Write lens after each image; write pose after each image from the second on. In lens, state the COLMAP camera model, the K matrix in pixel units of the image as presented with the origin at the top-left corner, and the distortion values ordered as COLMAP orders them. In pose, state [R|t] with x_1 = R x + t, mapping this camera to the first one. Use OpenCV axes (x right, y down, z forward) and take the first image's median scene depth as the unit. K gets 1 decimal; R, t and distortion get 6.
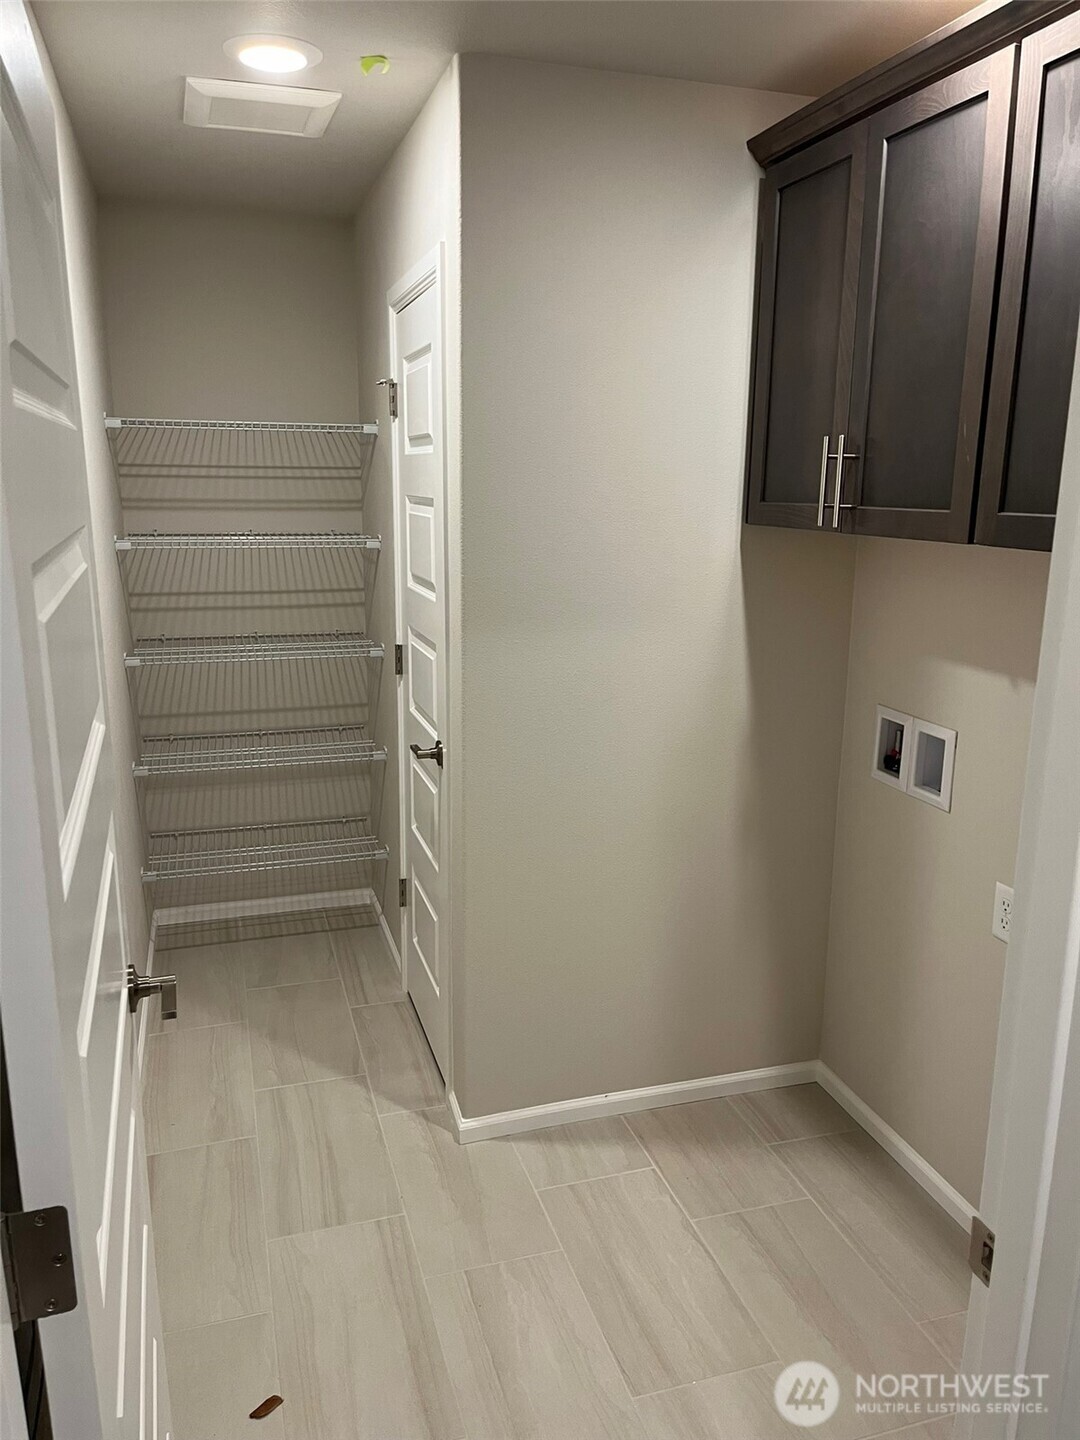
lens RADIAL K [[1084.7, 0, 540.2], [0, 1084.7, 745.0], [0, 0, 1]] dist [0.074912, -0.086108]
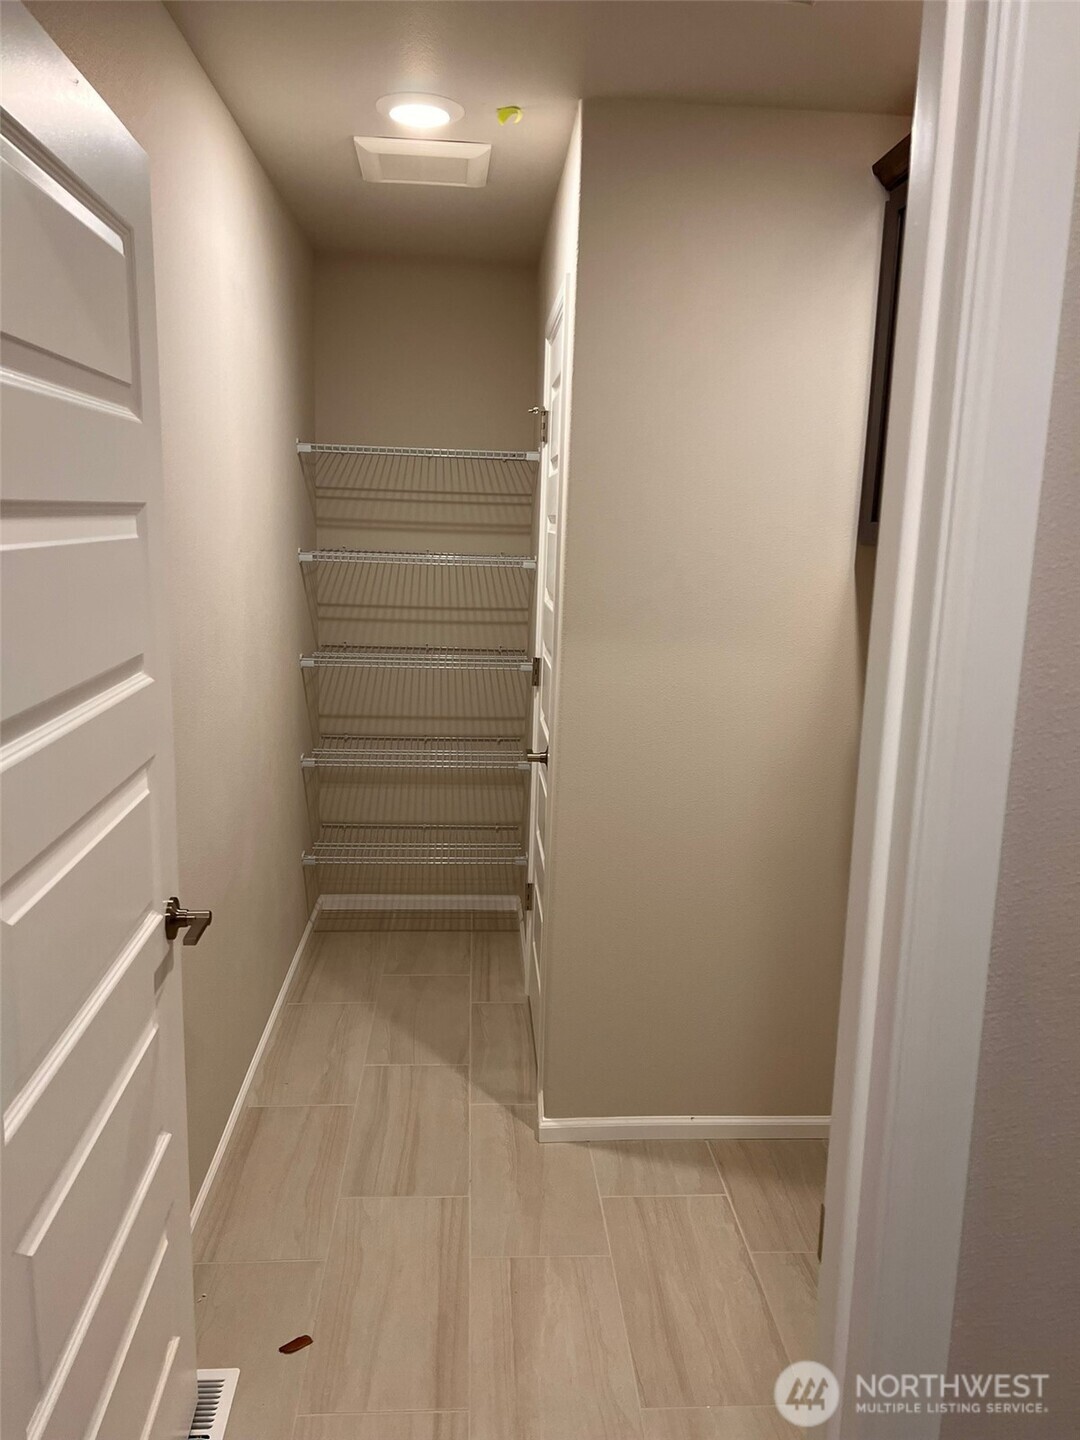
lens RADIAL K [[1076.0, 0, 533.5], [0, 1076.0, 730.9], [0, 0, 1]] dist [0.071711, -0.083501]
pose [[0.971293, 0.065202, -0.228778, 0.126187], [-0.076887, 0.996132, -0.042532, 0.026483], [0.225120, 0.058901, 0.972549, -0.006856]]
